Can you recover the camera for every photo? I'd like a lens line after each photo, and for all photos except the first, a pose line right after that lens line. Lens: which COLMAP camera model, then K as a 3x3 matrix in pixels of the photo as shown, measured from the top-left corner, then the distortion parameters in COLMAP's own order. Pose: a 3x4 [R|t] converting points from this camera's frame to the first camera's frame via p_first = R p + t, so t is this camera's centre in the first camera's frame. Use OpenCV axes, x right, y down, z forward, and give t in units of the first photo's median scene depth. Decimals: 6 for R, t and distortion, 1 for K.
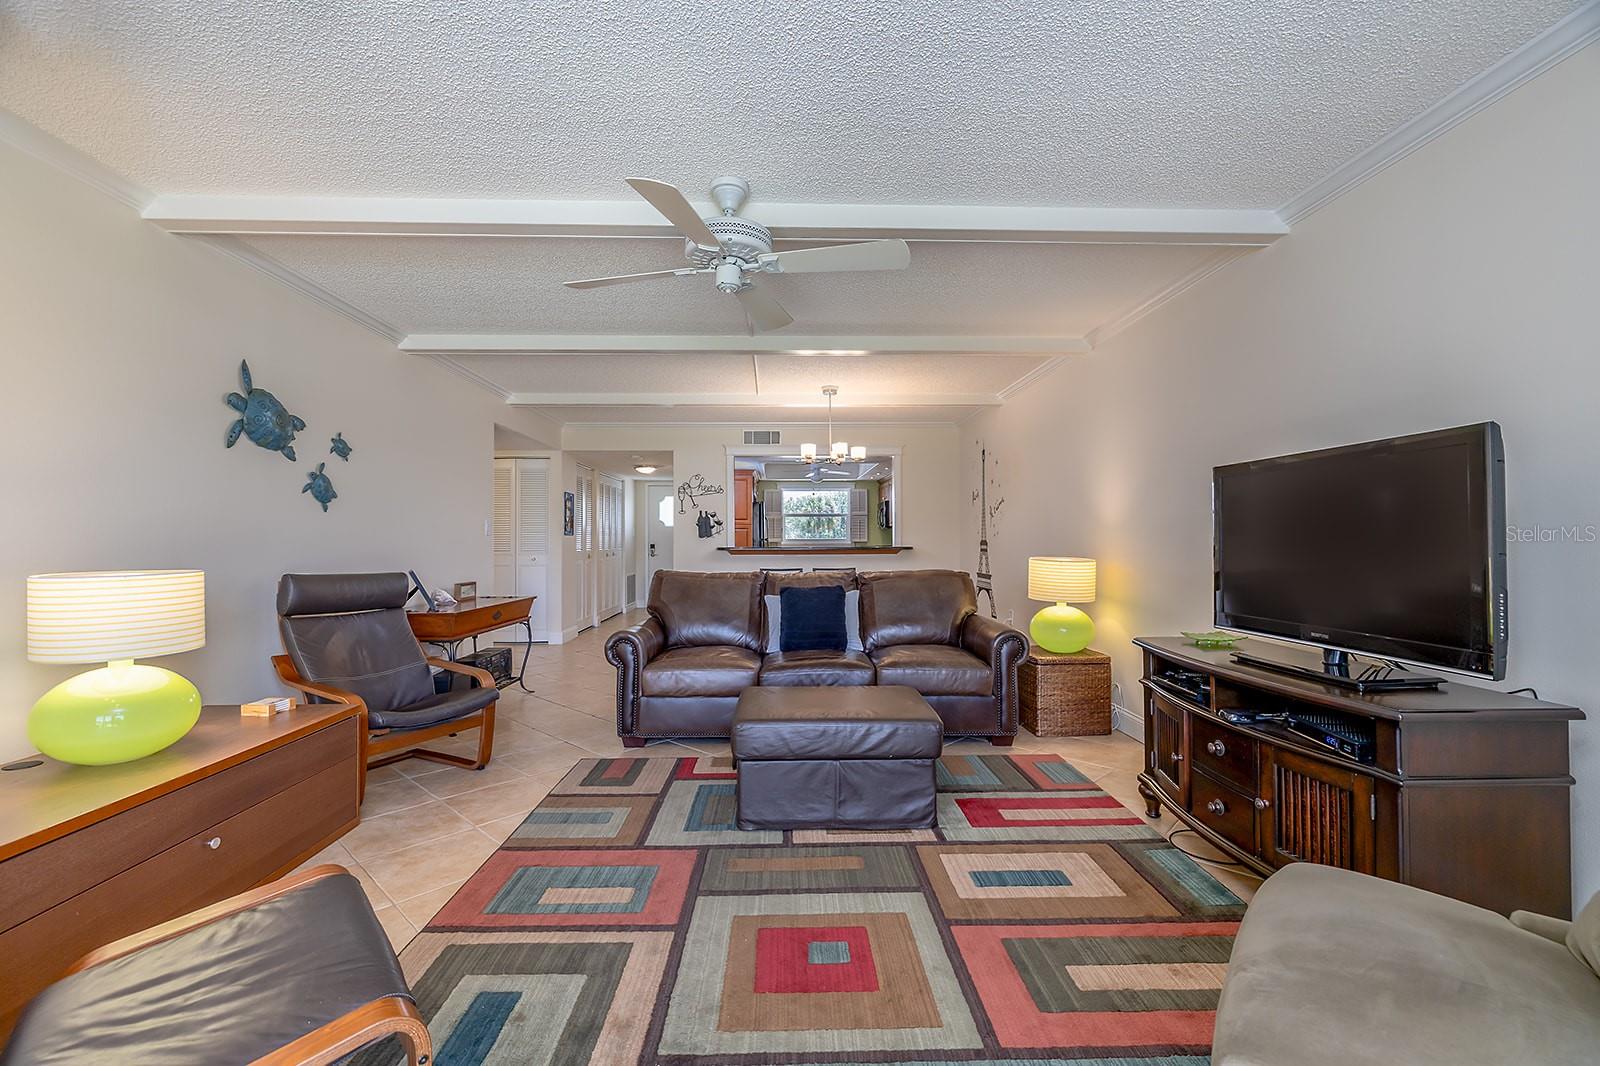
lens RADIAL K [[674.7, 0, 800.0], [0, 674.7, 533.0], [0, 0, 1]] dist [0.000814, 0.000064]
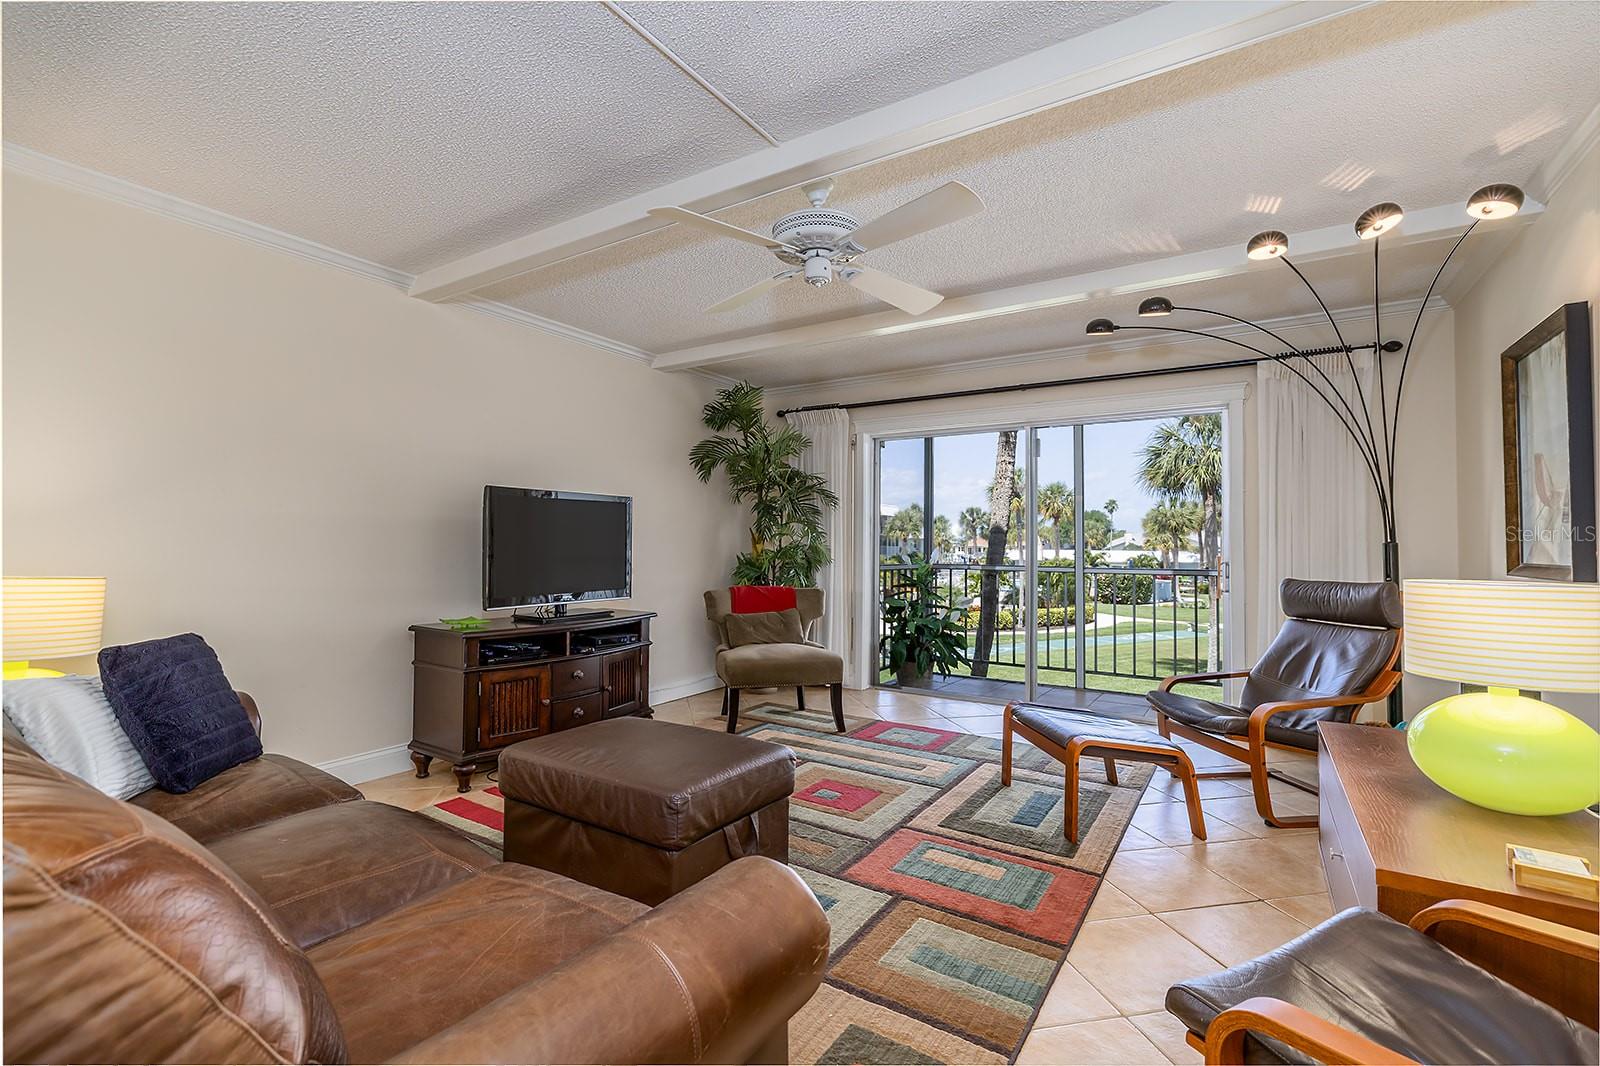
lens RADIAL K [[722.8, 0, 800.0], [0, 722.8, 533.0], [0, 0, 1]] dist [-0.003181, -0.000213]
pose [[-0.830370, 0.008124, 0.557153, -0.767123], [-0.003859, 0.999786, -0.020331, 0.012654], [-0.557199, -0.019032, -0.830161, 2.163959]]
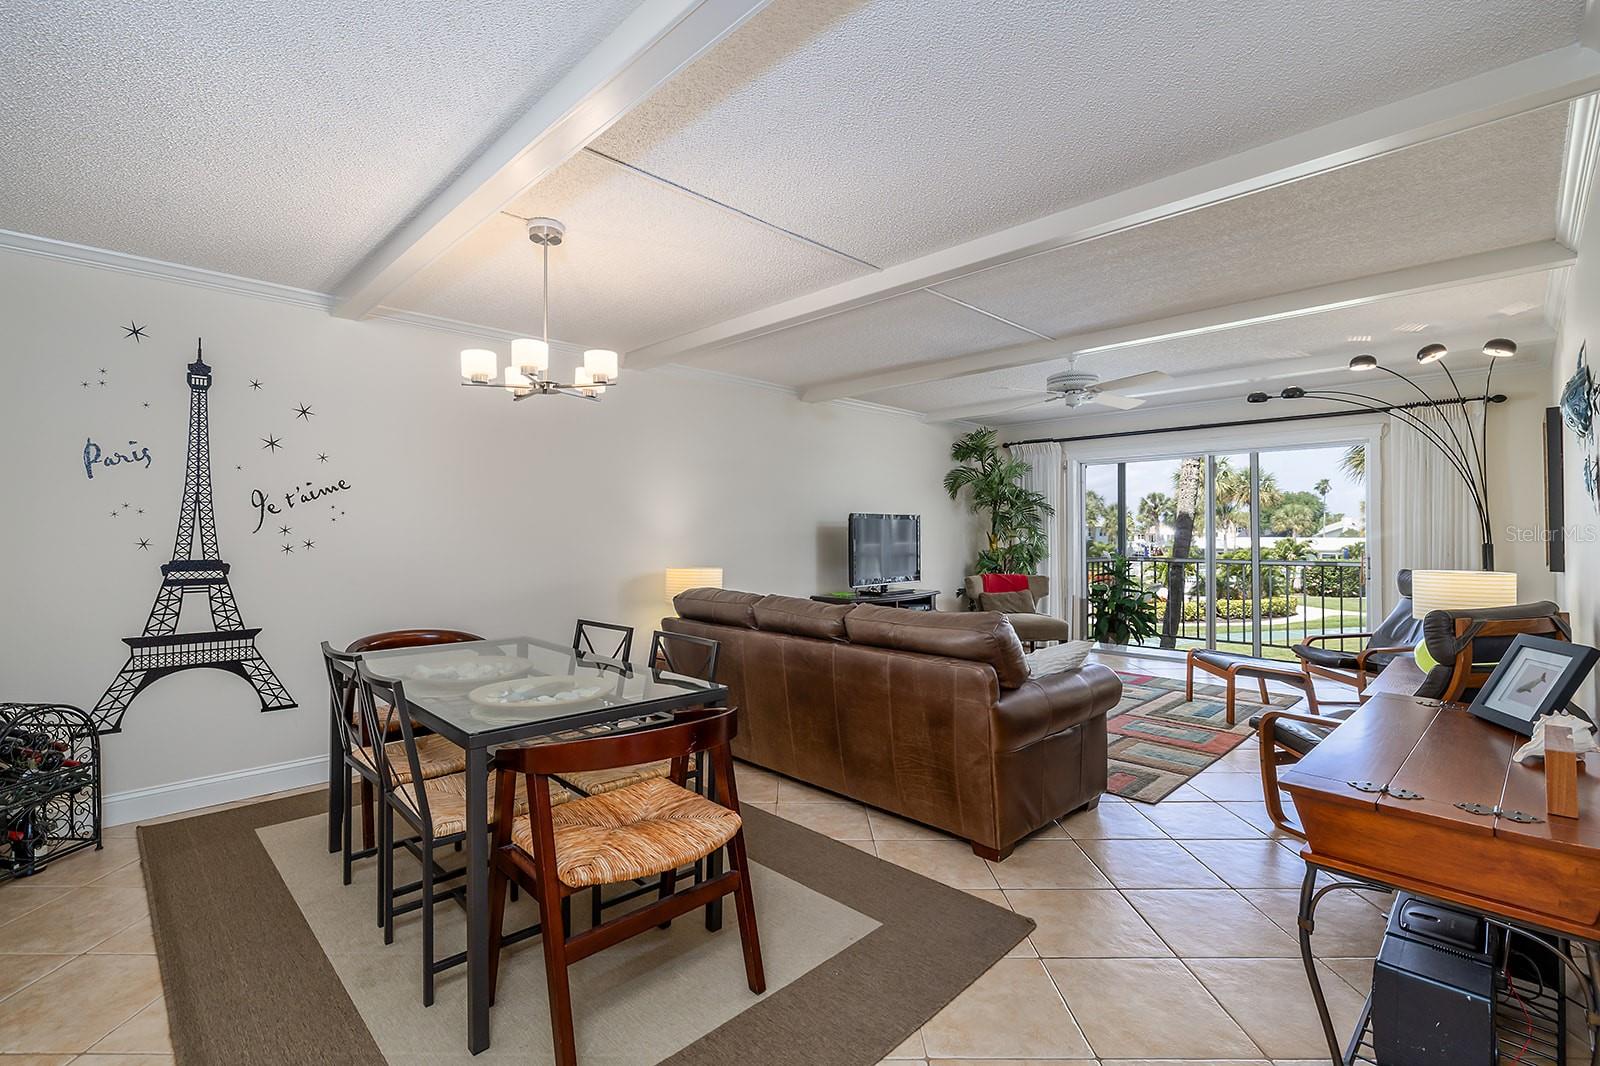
lens RADIAL K [[722.8, 0, 800.0], [0, 722.8, 533.0], [0, 0, 1]] dist [-0.003181, -0.000213]
pose [[-0.687527, 0.006985, 0.726125, -1.144333], [0.003933, 0.999975, -0.005896, -0.035728], [-0.726148, -0.001198, -0.687538, 3.273816]]
